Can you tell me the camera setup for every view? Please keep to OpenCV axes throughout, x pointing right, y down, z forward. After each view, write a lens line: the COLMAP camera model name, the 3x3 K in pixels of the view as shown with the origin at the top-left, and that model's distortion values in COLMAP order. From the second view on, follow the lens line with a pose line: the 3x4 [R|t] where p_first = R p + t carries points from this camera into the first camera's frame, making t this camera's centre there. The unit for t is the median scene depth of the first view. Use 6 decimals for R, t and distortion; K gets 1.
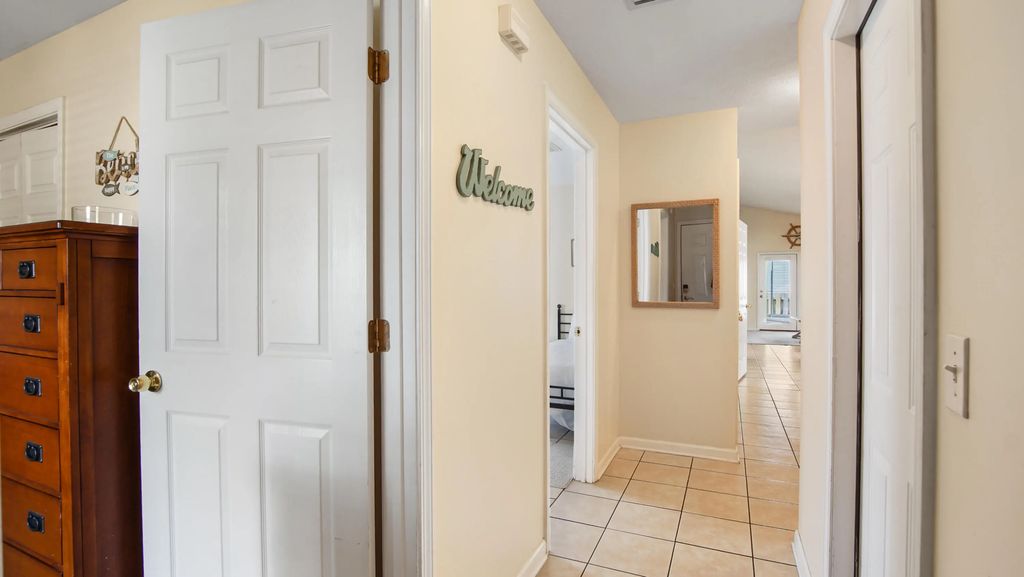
lens RADIAL K [[476.4, 0, 501.4], [0, 476.4, 283.2], [0, 0, 1]] dist [-0.043560, 0.000937]
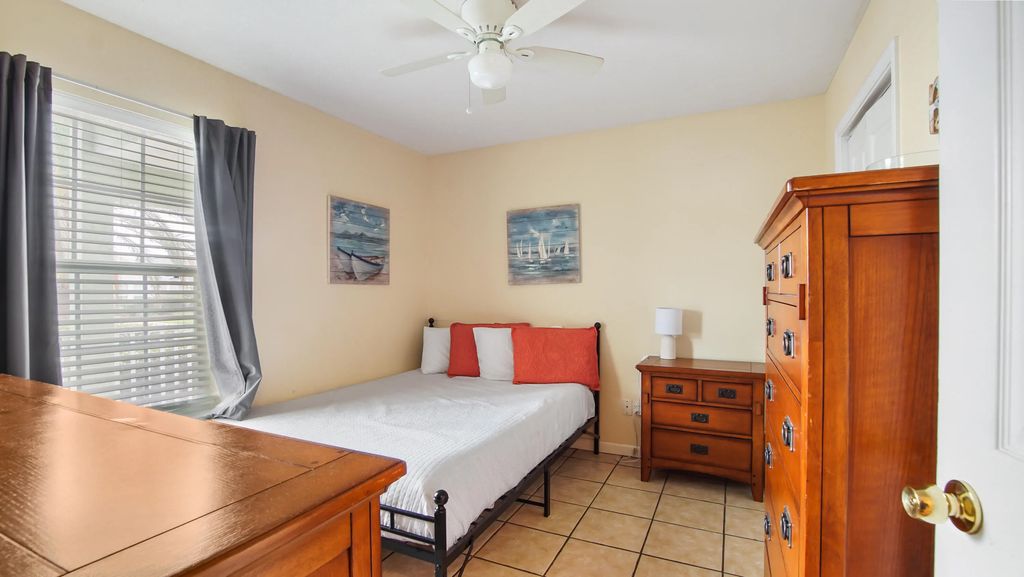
lens RADIAL K [[476.4, 0, 501.4], [0, 476.4, 283.2], [0, 0, 1]] dist [-0.043560, 0.000937]
pose [[-0.008864, 0.002947, -0.999956, -0.323576], [0.000272, 0.999996, 0.002945, -0.001737], [0.999961, -0.000246, -0.008864, 0.574313]]
